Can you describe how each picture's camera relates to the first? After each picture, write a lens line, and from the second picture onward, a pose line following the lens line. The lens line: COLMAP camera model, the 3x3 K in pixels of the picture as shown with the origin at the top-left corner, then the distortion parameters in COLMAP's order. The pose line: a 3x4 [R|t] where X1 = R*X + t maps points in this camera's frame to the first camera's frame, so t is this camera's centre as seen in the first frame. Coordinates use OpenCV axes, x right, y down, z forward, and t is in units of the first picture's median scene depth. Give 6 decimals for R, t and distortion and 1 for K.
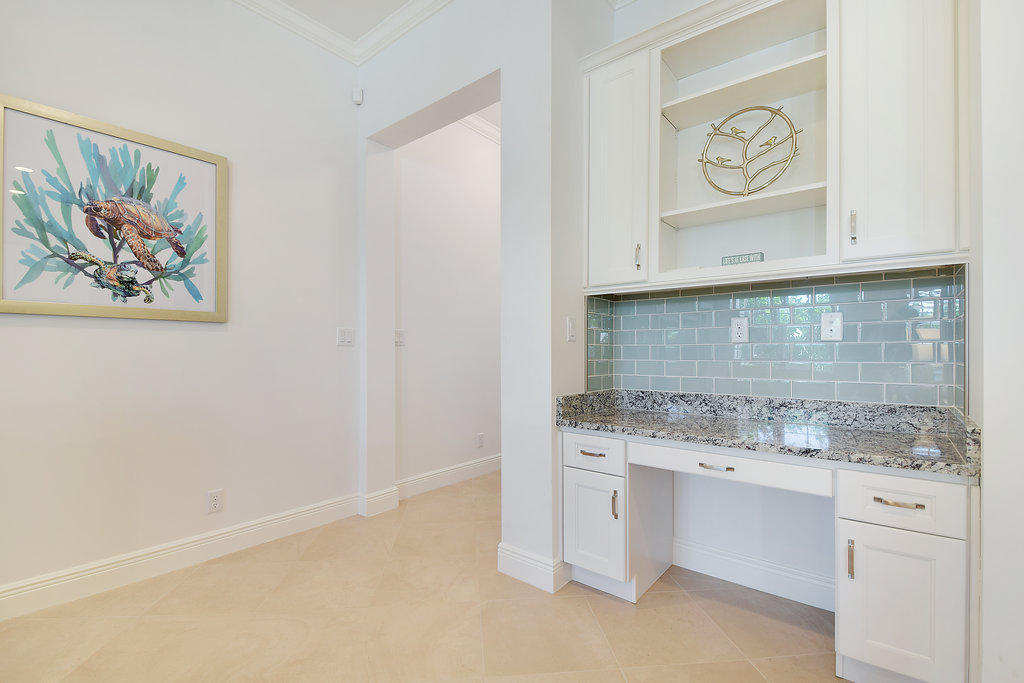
lens RADIAL K [[457.2, 0, 512.0], [0, 457.2, 341.5], [0, 0, 1]] dist [-0.001182, -0.015768]
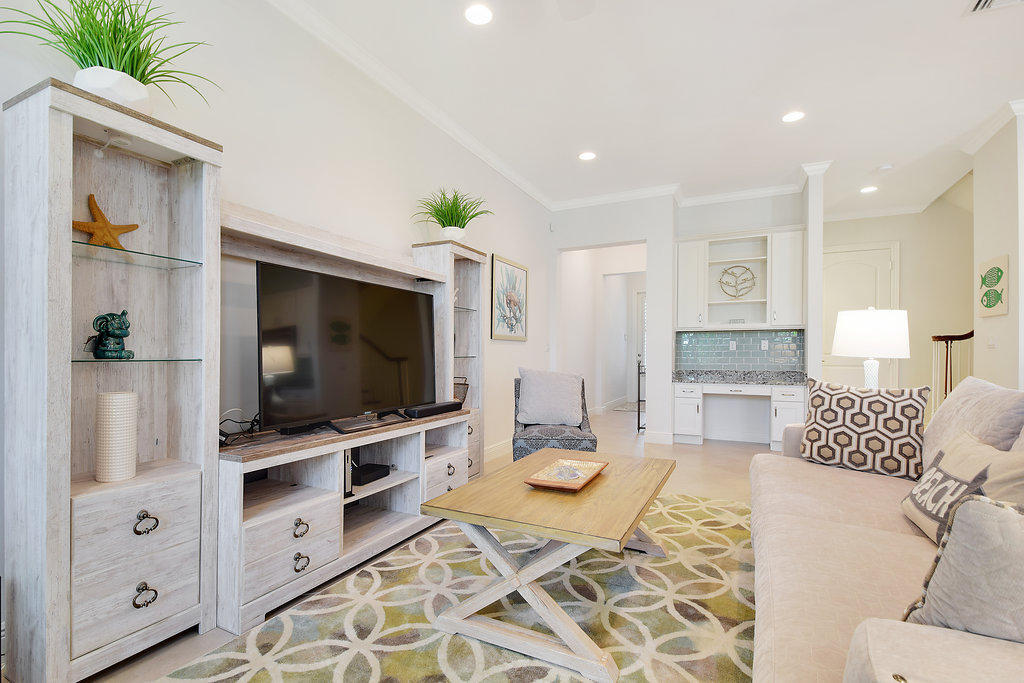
lens RADIAL K [[468.0, 0, 509.4], [0, 468.0, 354.3], [0, 0, 1]] dist [-0.002735, -0.000386]
pose [[0.974200, -0.001394, 0.225681, -1.452832], [-0.001384, 0.999925, 0.012147, -0.007210], [-0.225681, -0.012146, 0.974126, -1.438576]]
